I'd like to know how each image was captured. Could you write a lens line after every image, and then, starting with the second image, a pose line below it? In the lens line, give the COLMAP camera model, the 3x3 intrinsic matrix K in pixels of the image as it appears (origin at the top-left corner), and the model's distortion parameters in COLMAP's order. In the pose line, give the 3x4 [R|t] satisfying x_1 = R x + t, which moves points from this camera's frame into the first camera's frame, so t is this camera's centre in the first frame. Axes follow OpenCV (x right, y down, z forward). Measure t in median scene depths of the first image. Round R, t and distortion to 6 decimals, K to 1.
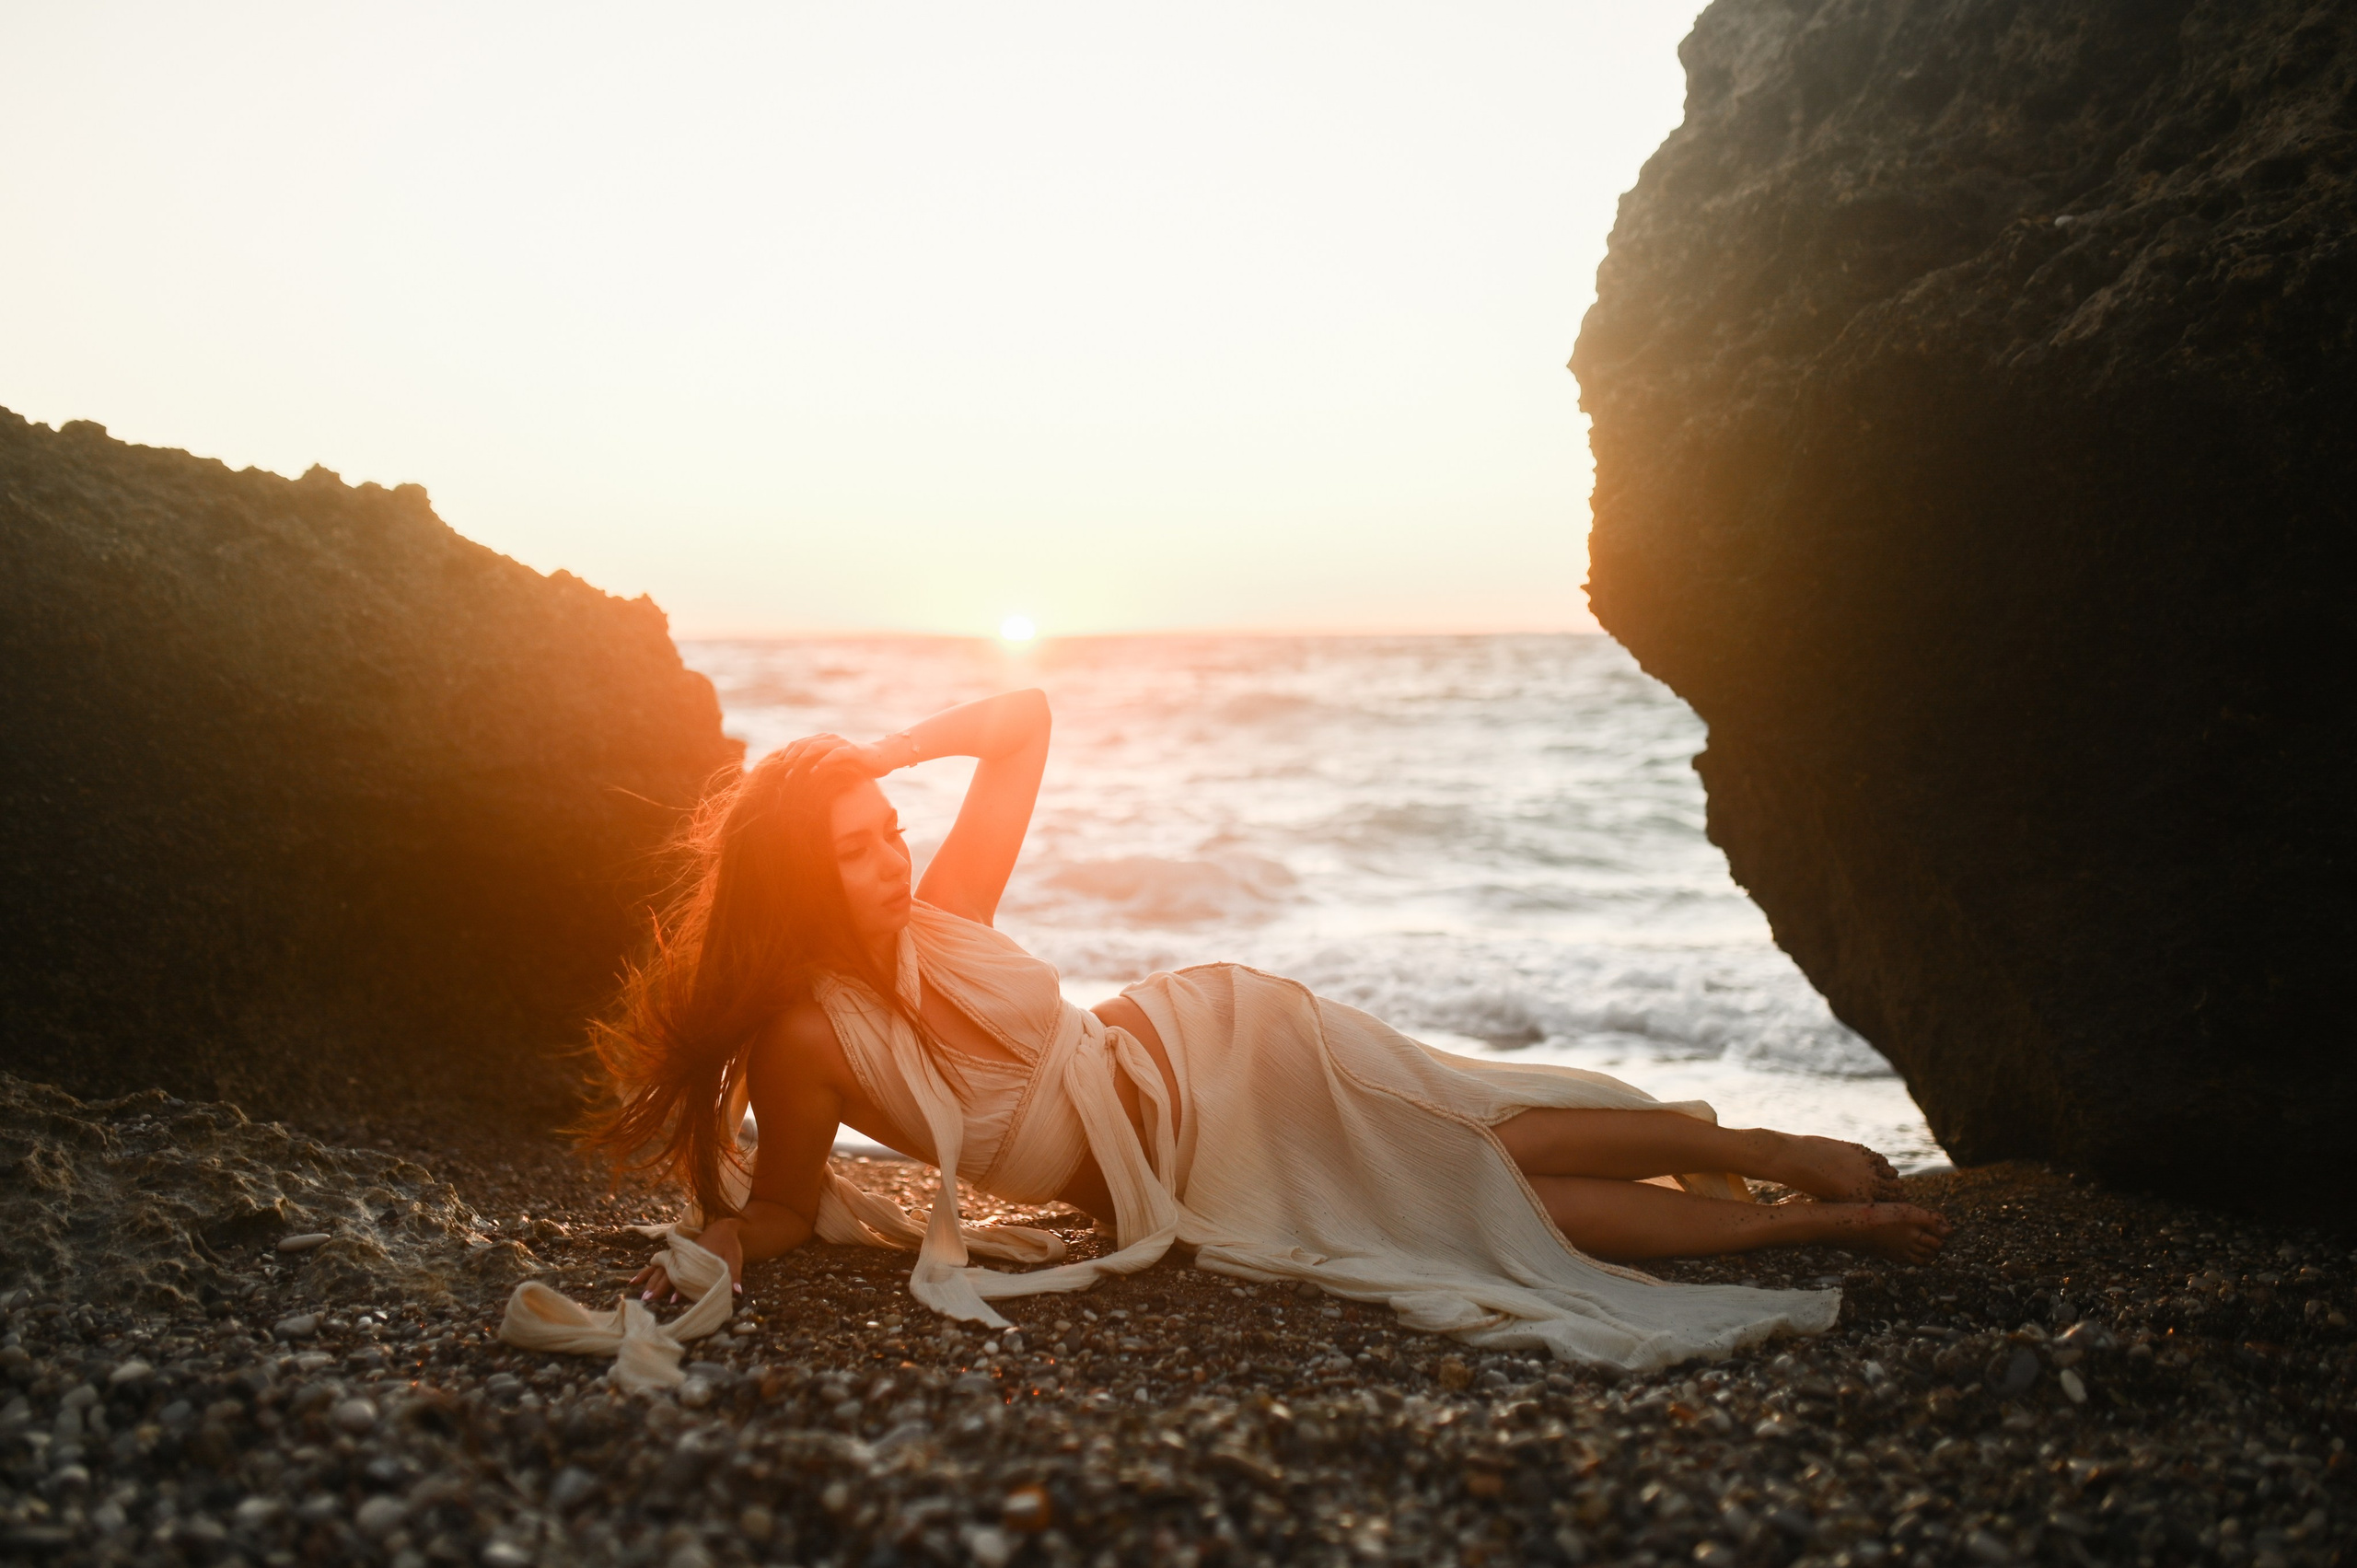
lens RADIAL K [[2637.6, 0, 1178.5], [0, 2637.6, 784.0], [0, 0, 1]] dist [-0.057772, 0.093258]
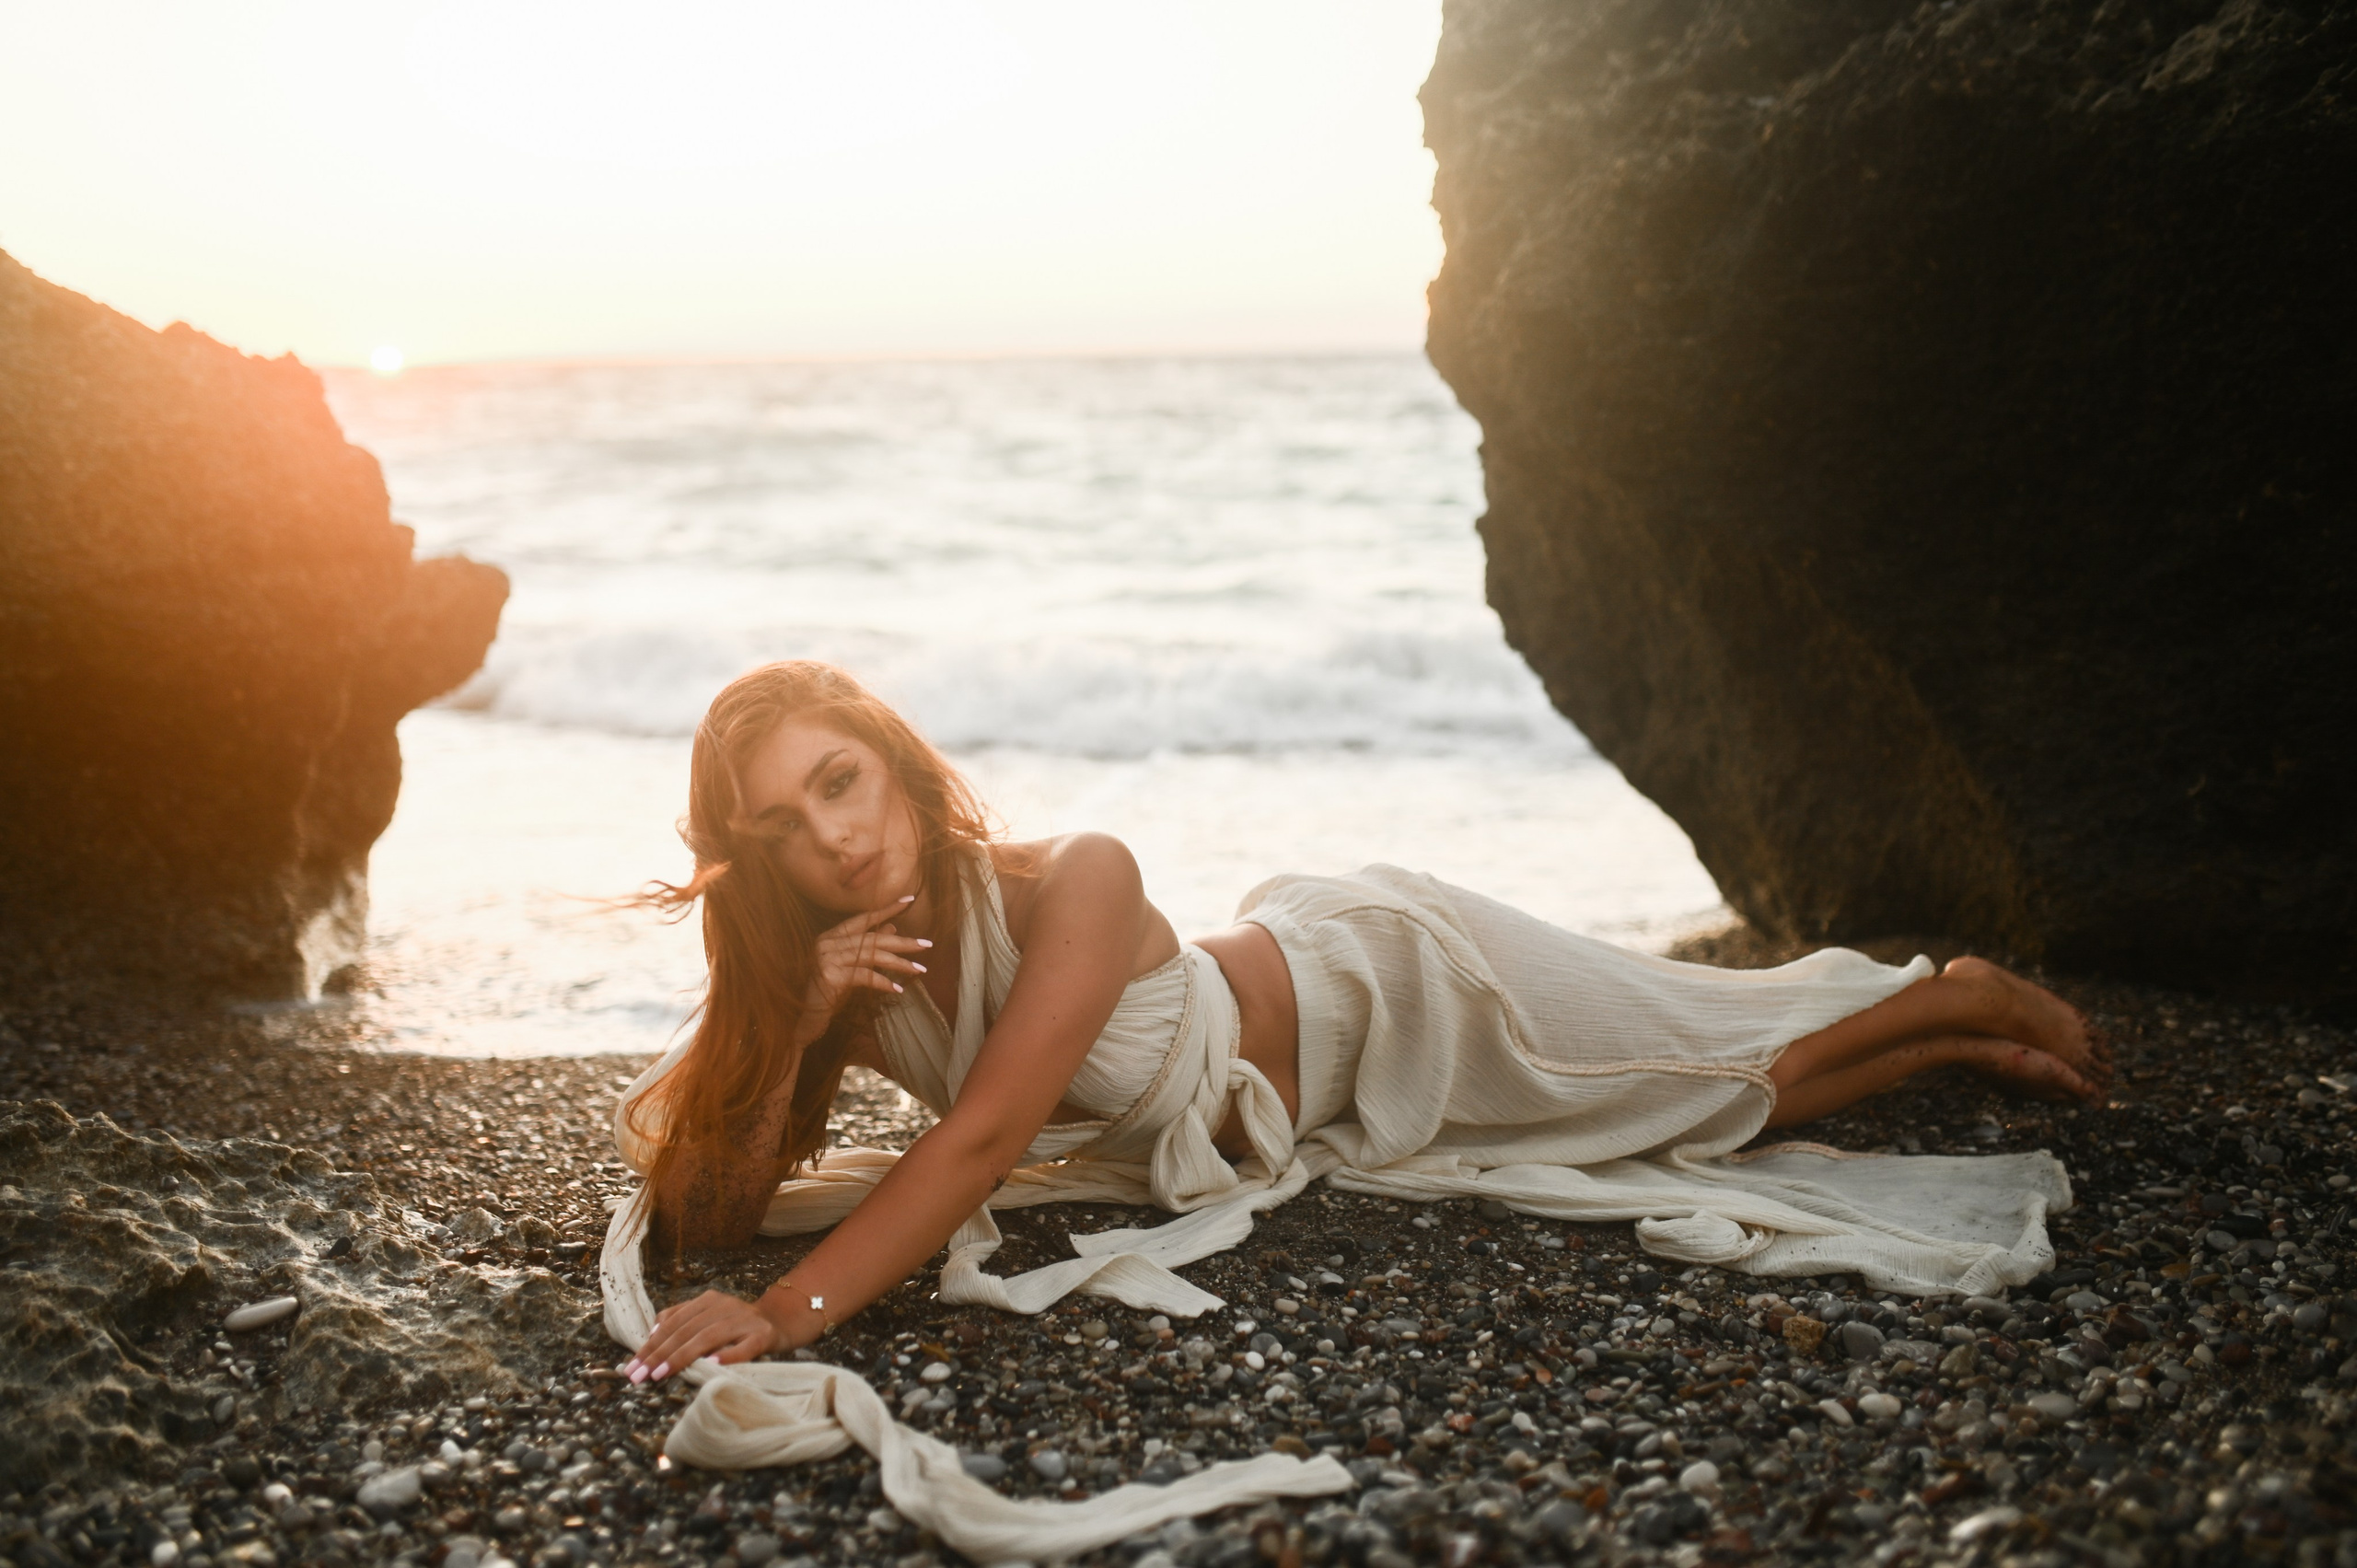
lens RADIAL K [[2405.5, 0, 1178.5], [0, 2405.5, 784.0], [0, 0, 1]] dist [-0.060612, 0.097736]
pose [[0.956160, -0.056207, 0.287401, -0.225208], [0.020441, 0.991824, 0.125964, -0.037007], [-0.292131, -0.114567, 0.949491, 0.268937]]
